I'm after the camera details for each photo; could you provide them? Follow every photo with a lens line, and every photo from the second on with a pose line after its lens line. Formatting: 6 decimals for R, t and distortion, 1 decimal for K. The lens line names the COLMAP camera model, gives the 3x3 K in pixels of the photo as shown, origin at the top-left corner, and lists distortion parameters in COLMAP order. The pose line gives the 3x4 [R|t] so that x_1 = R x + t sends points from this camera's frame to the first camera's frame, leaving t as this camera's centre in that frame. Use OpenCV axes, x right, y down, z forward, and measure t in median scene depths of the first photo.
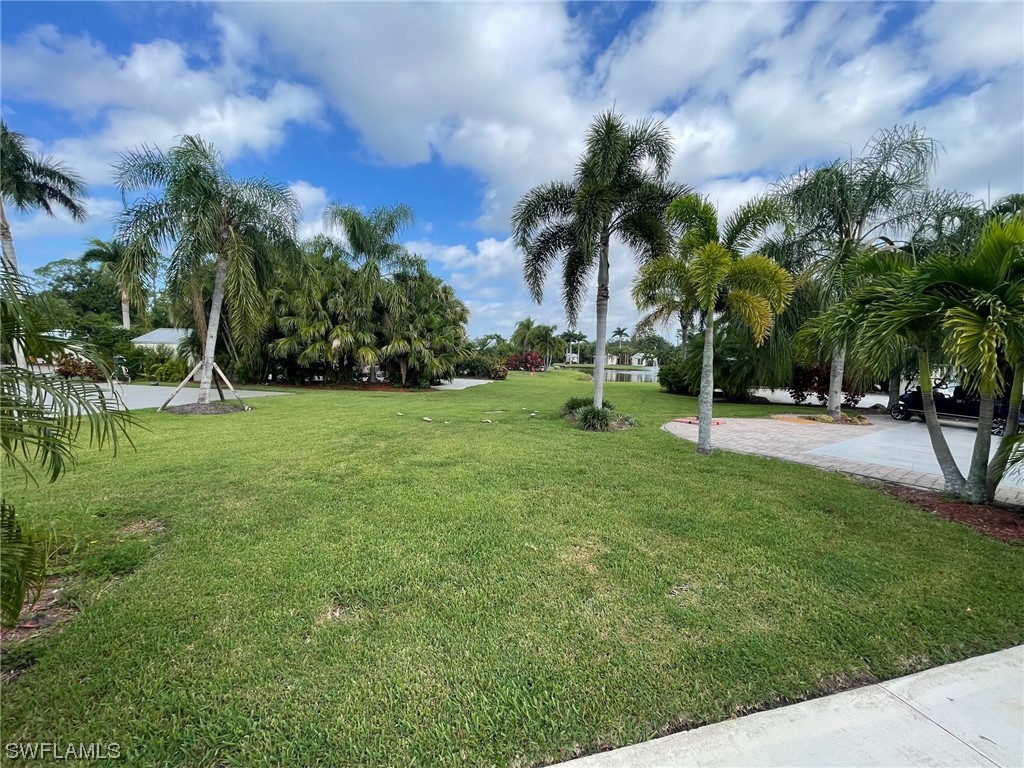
lens RADIAL K [[420.9, 0, 511.3], [0, 420.9, 385.1], [0, 0, 1]] dist [0.005703, -0.003422]
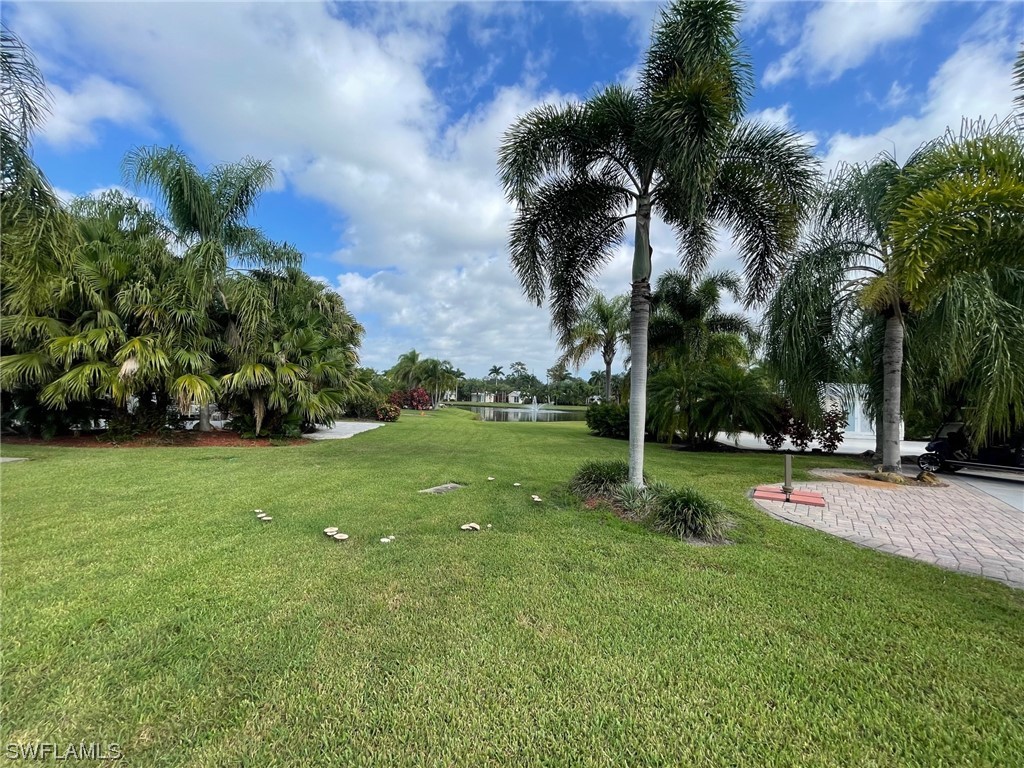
lens RADIAL K [[420.9, 0, 512.8], [0, 420.9, 384.8], [0, 0, 1]] dist [0.005703, -0.003422]
pose [[0.952326, 0.015692, 0.304680, -0.082344], [0.011619, 0.996086, -0.087619, -0.015904], [-0.304862, 0.086982, 0.948416, 0.259074]]
